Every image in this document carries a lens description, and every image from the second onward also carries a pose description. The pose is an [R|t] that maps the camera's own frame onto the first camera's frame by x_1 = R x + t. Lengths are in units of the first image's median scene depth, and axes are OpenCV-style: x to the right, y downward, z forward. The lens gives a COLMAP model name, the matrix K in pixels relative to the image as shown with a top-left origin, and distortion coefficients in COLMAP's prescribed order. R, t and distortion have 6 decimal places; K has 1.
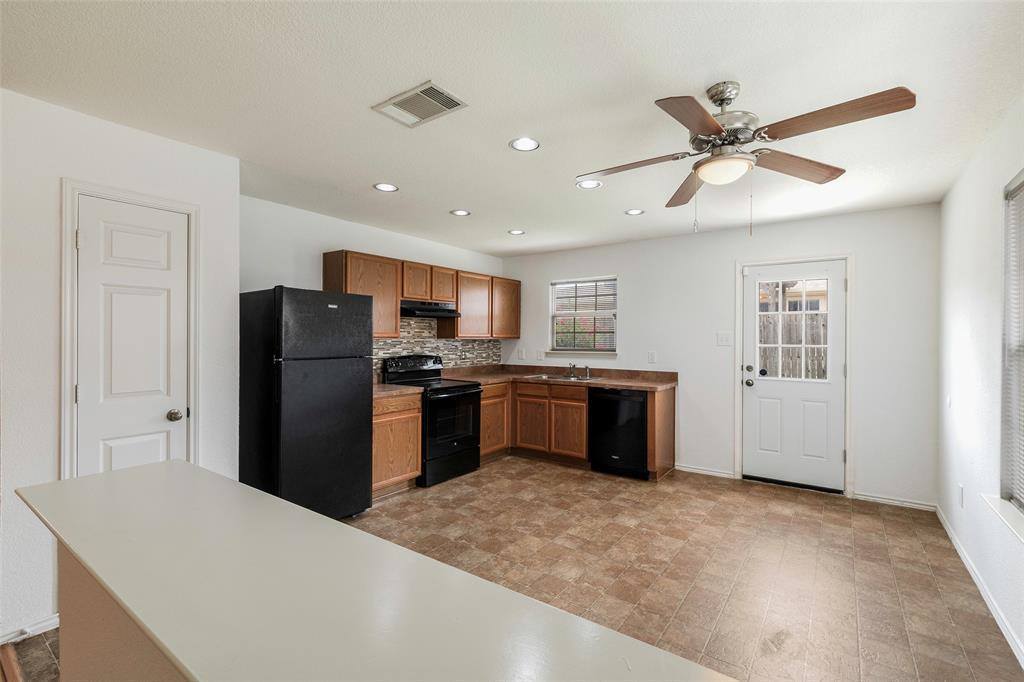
lens RADIAL K [[466.6, 0, 518.8], [0, 466.6, 346.5], [0, 0, 1]] dist [-0.000380, -0.000247]
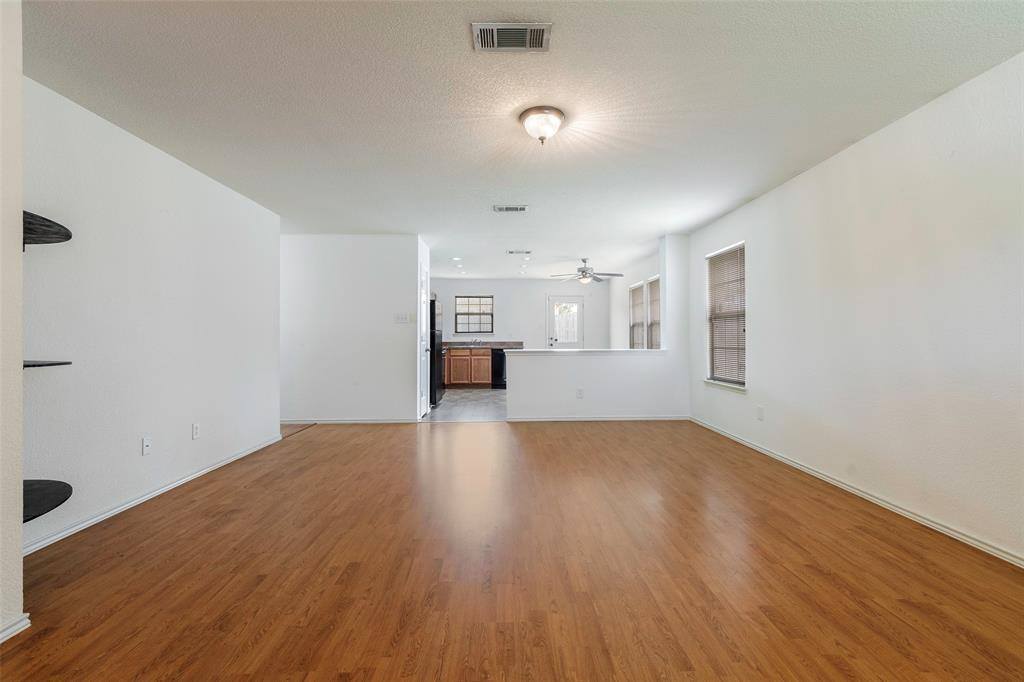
lens RADIAL K [[466.6, 0, 515.6], [0, 466.6, 337.8], [0, 0, 1]] dist [-0.000380, -0.000247]
pose [[0.786960, -0.007810, 0.616955, -1.036584], [0.016976, 0.999815, -0.008998, 0.056077], [-0.616771, 0.017555, 0.786947, -0.705475]]
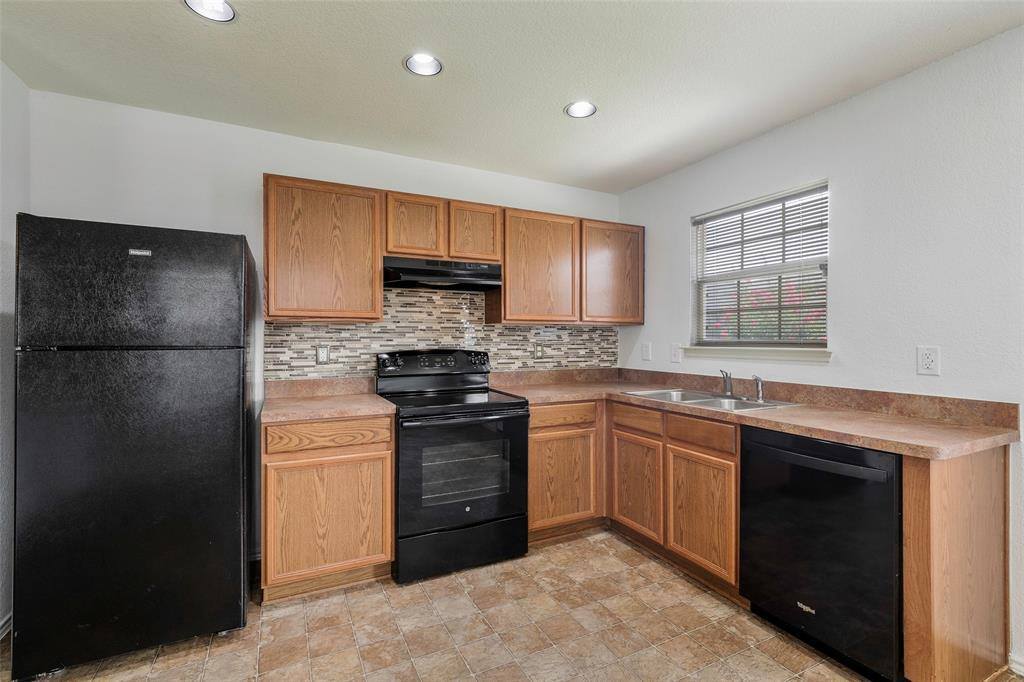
lens RADIAL K [[466.6, 0, 518.4], [0, 466.6, 338.4], [0, 0, 1]] dist [-0.000380, -0.000247]
pose [[0.885787, -0.000674, -0.464091, 0.162358], [-0.007659, 0.999842, -0.016070, 0.012915], [0.464029, 0.017789, 0.885642, 0.491963]]
